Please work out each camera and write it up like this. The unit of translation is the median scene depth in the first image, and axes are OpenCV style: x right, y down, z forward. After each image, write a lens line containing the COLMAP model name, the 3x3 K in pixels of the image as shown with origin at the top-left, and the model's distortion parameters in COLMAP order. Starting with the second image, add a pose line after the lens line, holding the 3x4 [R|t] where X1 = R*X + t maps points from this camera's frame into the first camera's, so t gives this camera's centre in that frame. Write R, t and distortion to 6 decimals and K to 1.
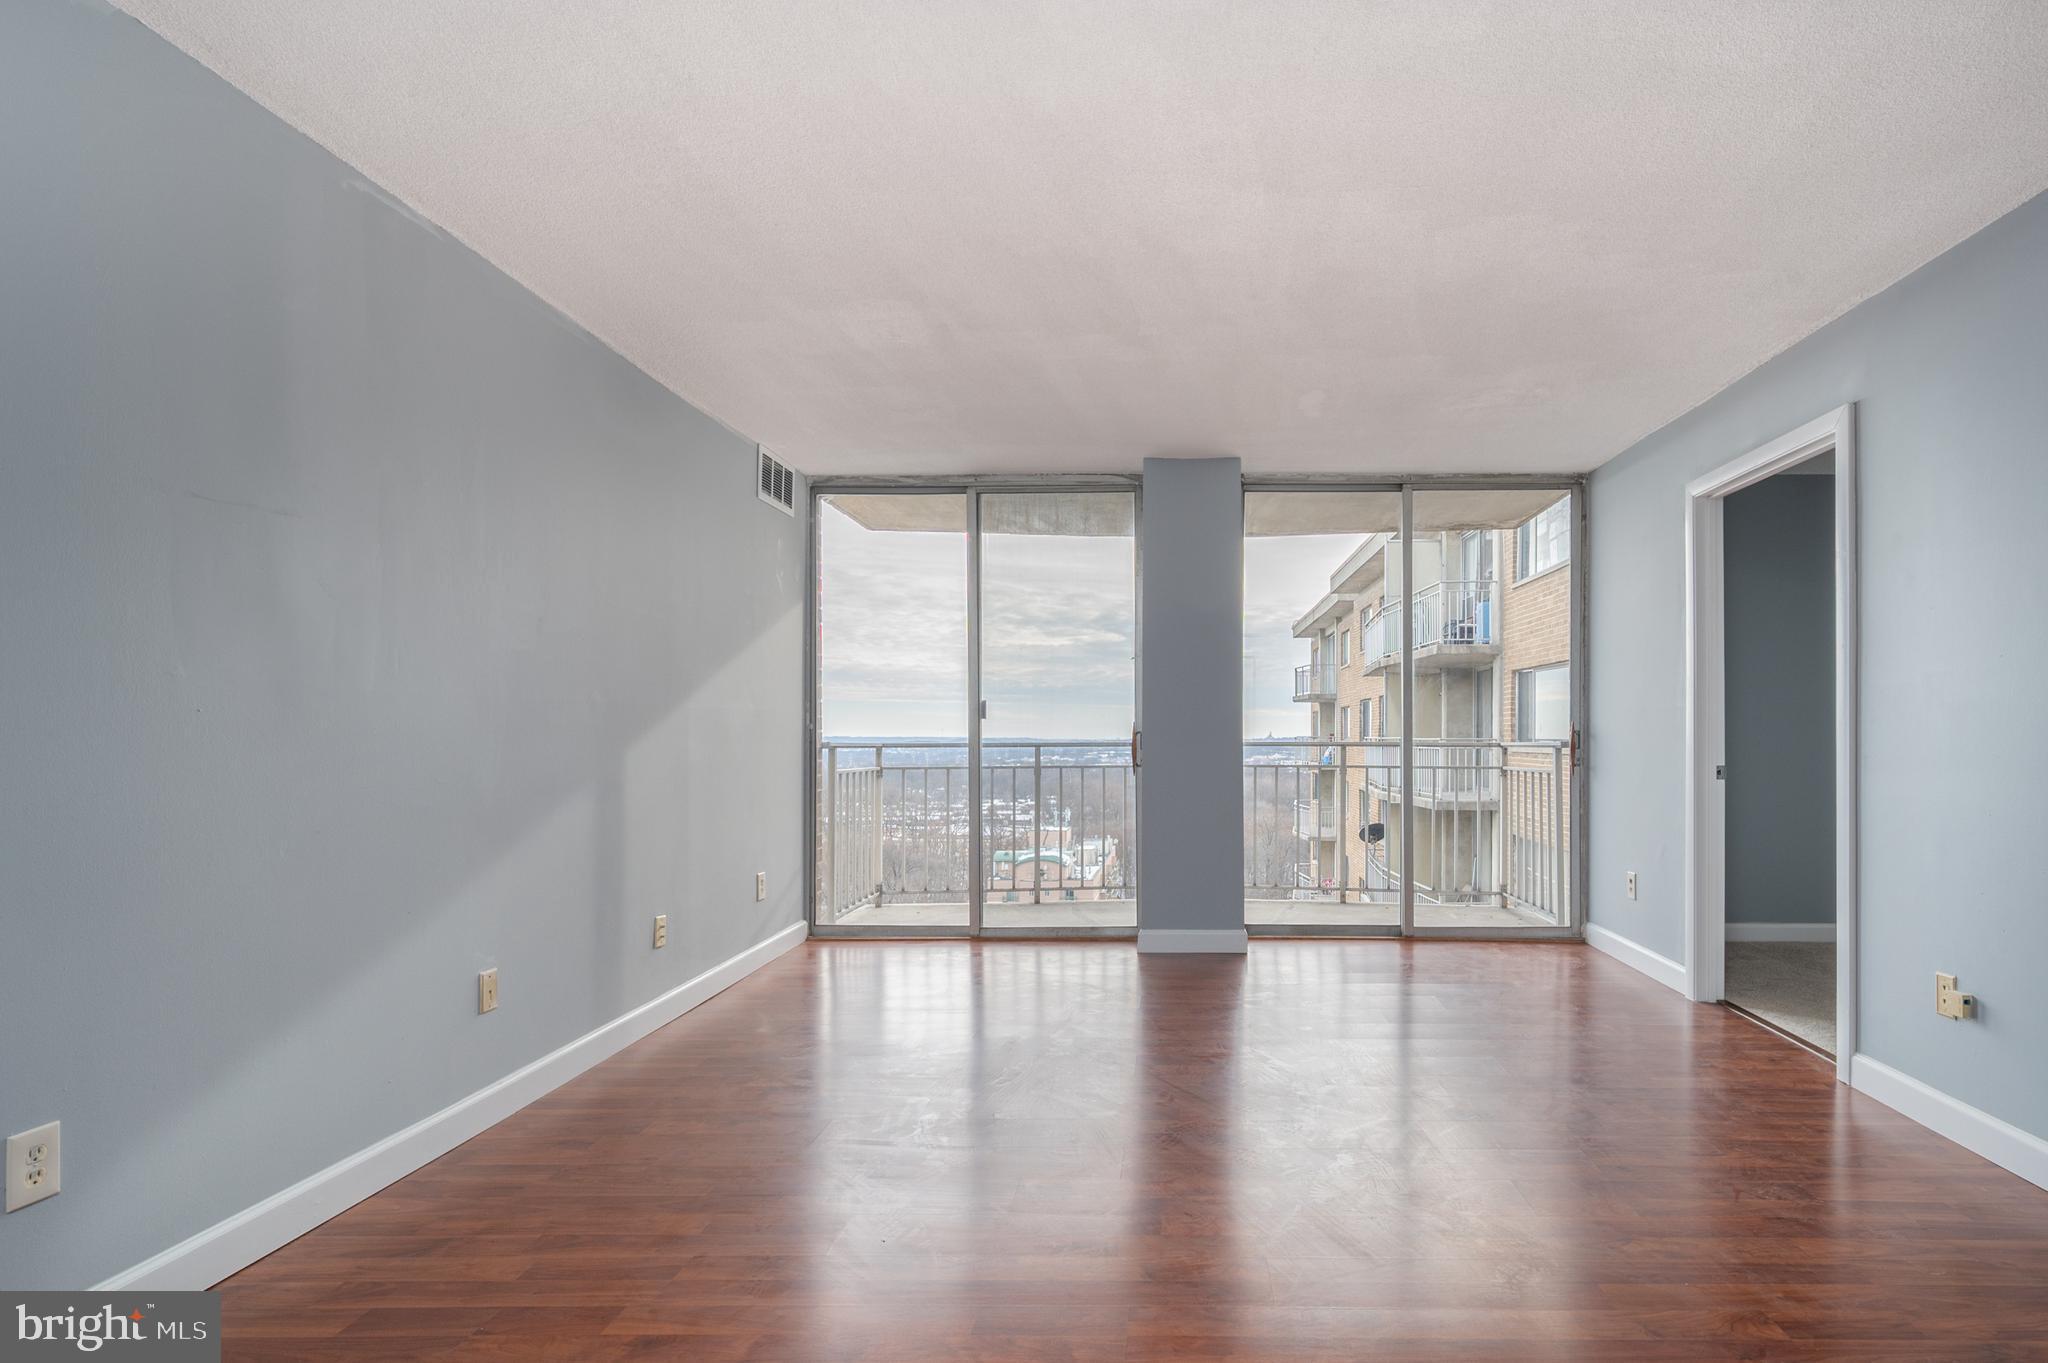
lens RADIAL K [[1052.8, 0, 1168.3], [0, 1052.8, 730.7], [0, 0, 1]] dist [-0.005359, 0.000193]
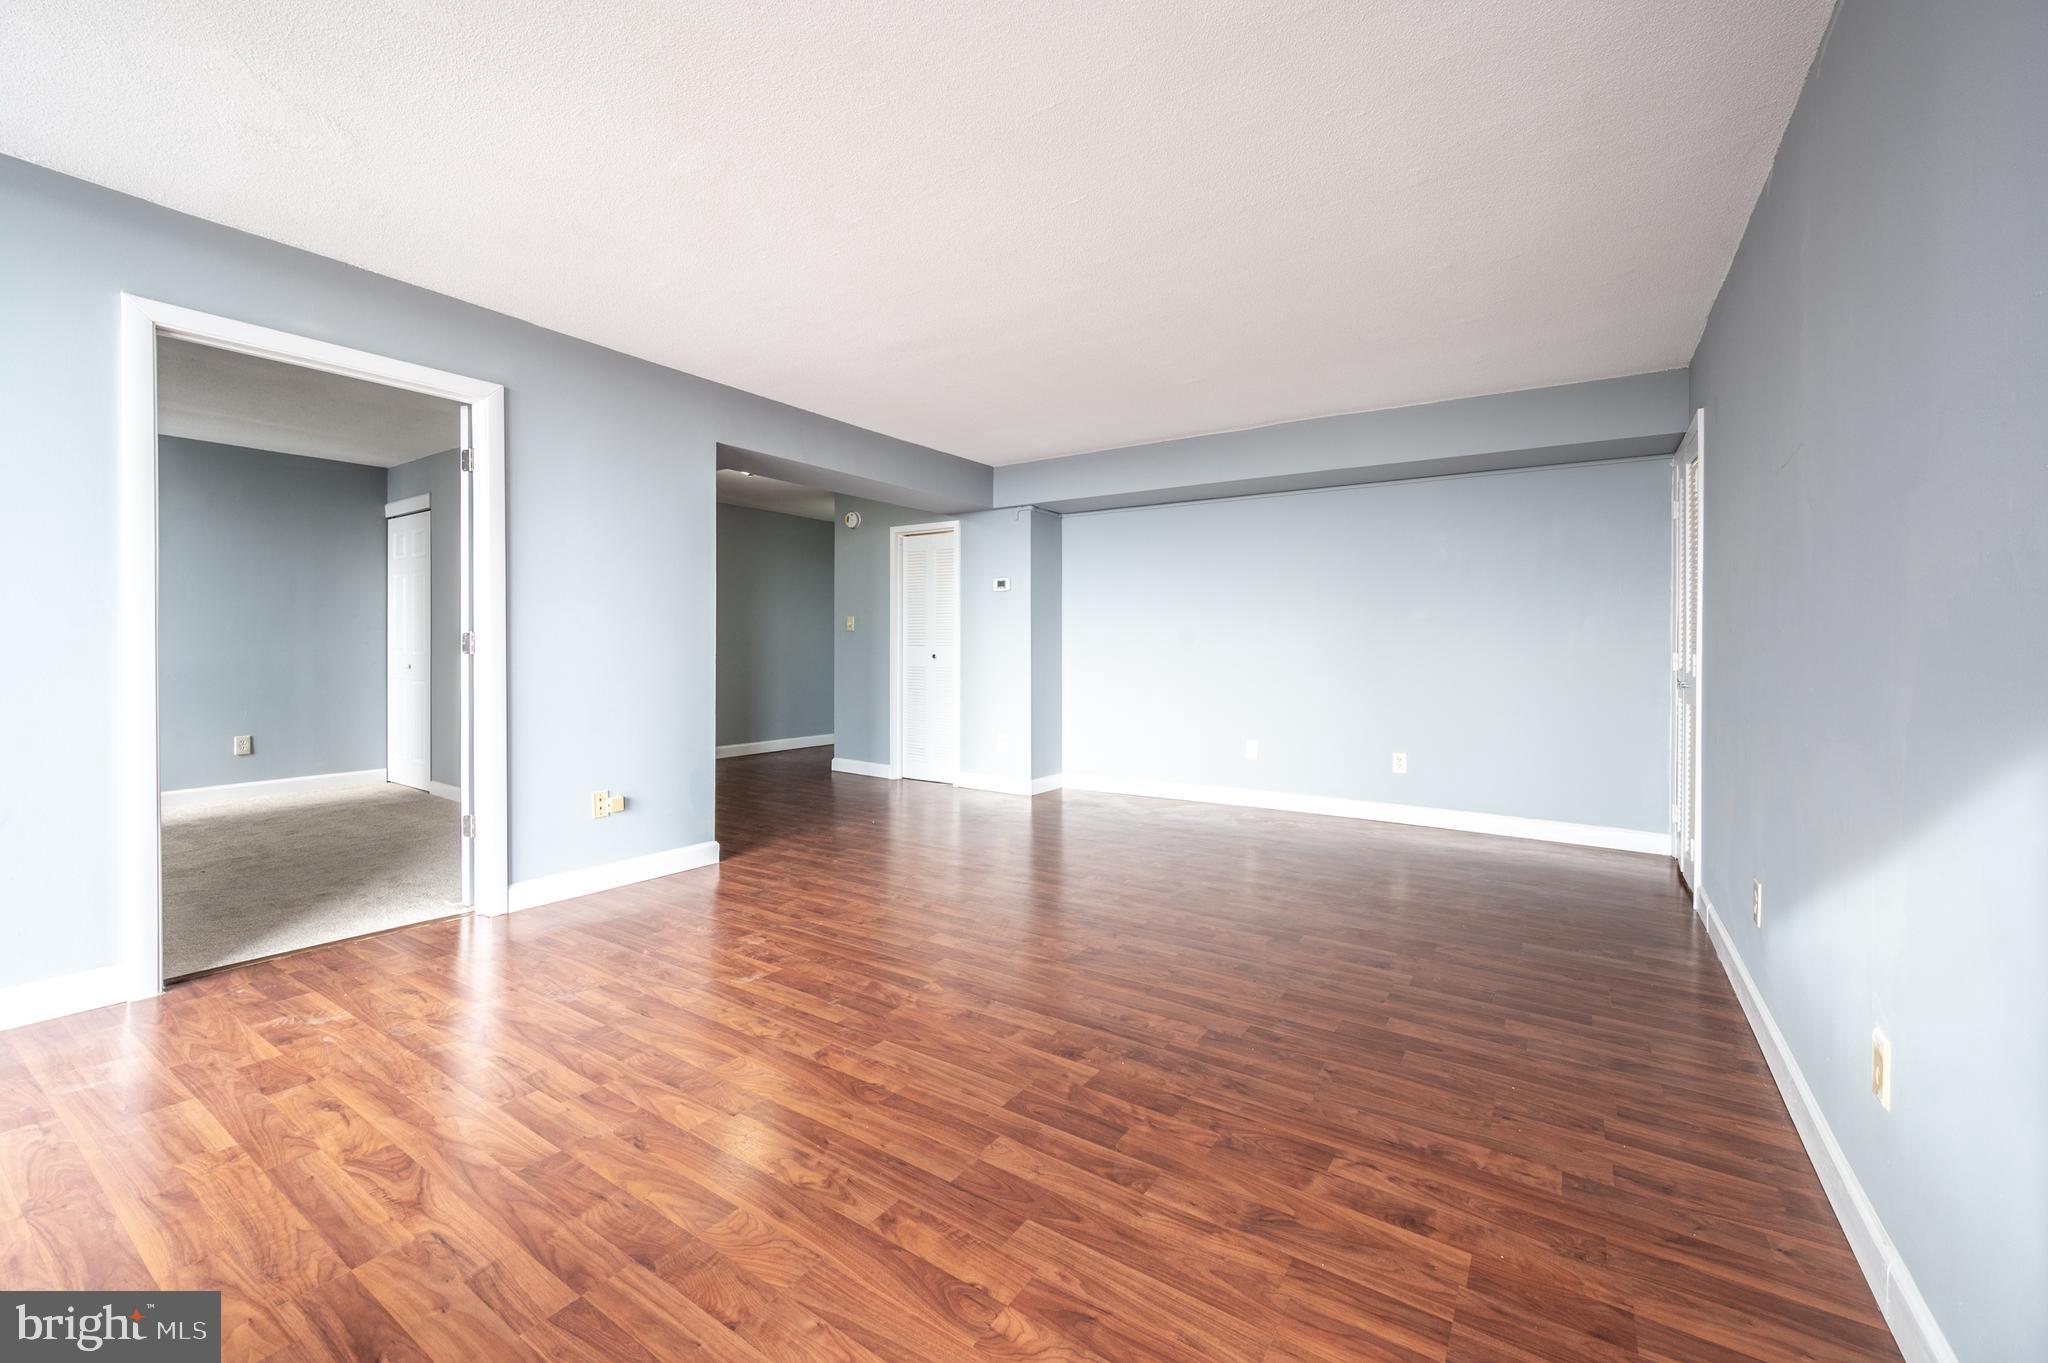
lens RADIAL K [[835.4, 0, 1017.2], [0, 835.4, 663.3], [0, 0, 1]] dist [0.001493, 0.000788]
pose [[-0.839718, -0.013832, 0.542846, -0.266735], [-0.006341, 0.999857, 0.015667, 0.004501], [-0.542986, 0.009713, -0.839686, 0.924819]]
